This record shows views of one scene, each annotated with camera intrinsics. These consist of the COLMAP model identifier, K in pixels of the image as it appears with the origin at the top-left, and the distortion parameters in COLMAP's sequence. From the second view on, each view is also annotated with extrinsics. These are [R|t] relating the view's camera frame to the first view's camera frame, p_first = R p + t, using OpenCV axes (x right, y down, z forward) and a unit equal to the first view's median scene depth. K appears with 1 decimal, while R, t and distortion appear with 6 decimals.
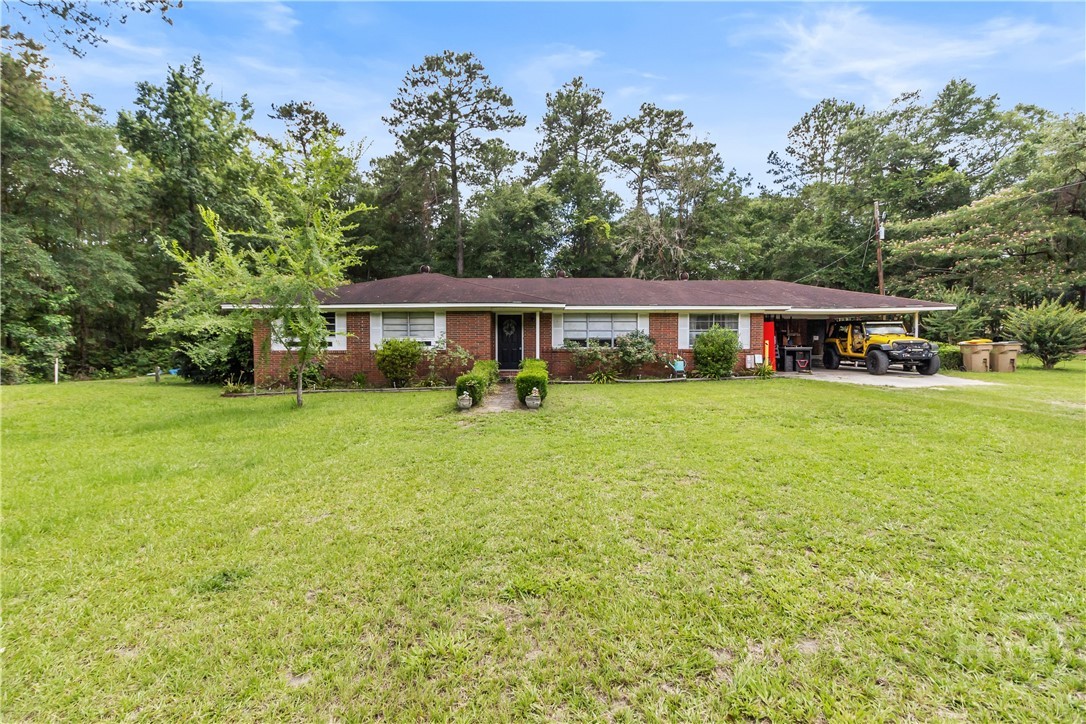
lens RADIAL K [[510.5, 0, 540.0], [0, 510.5, 345.1], [0, 0, 1]] dist [0.015318, -0.000069]
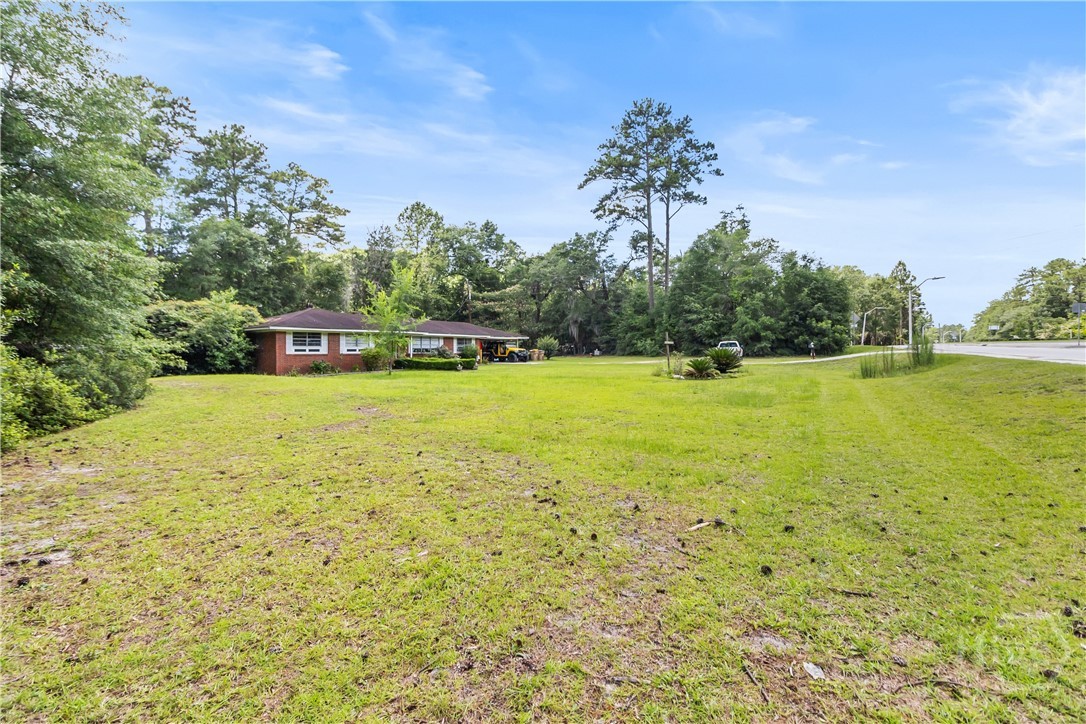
lens RADIAL K [[510.5, 0, 540.0], [0, 510.5, 345.1], [0, 0, 1]] dist [0.015318, -0.000069]
pose [[0.600784, 0.010514, 0.799342, -1.273920], [0.015288, 0.999580, -0.024638, 0.032202], [-0.799265, 0.027023, 0.600371, -0.640915]]
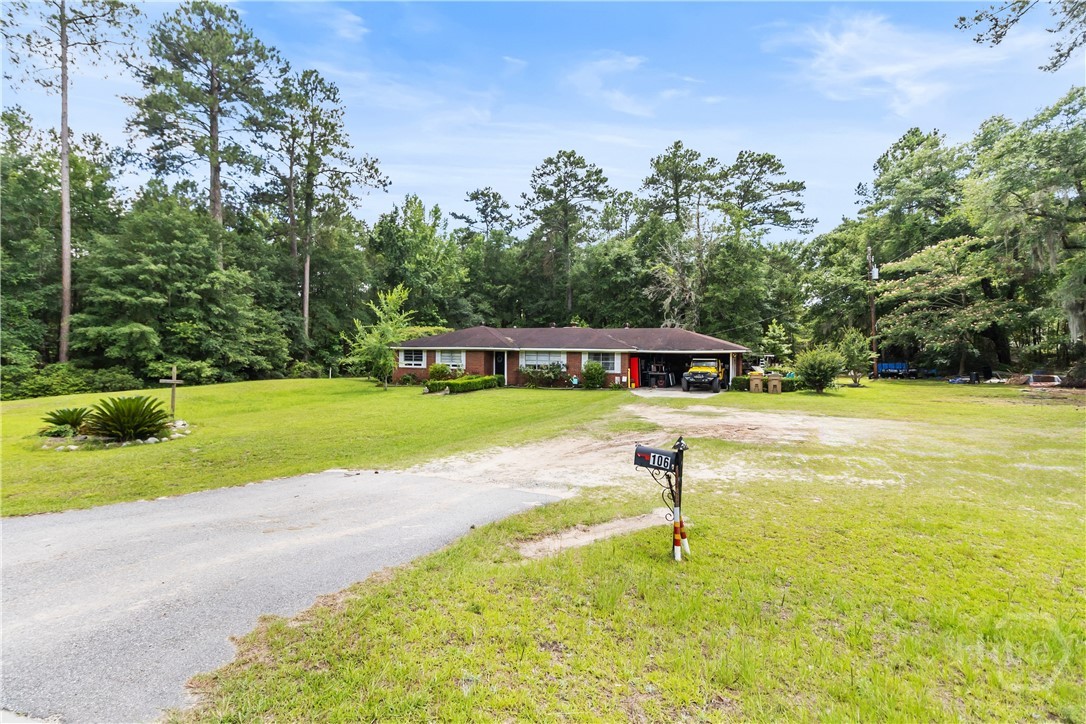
lens RADIAL K [[510.5, 0, 540.0], [0, 510.5, 345.1], [0, 0, 1]] dist [0.015318, -0.000069]
pose [[0.905374, 0.007618, -0.424547, 0.885633], [-0.013788, 0.999839, -0.011462, -0.063115], [0.424391, 0.016231, 0.905333, -0.678584]]
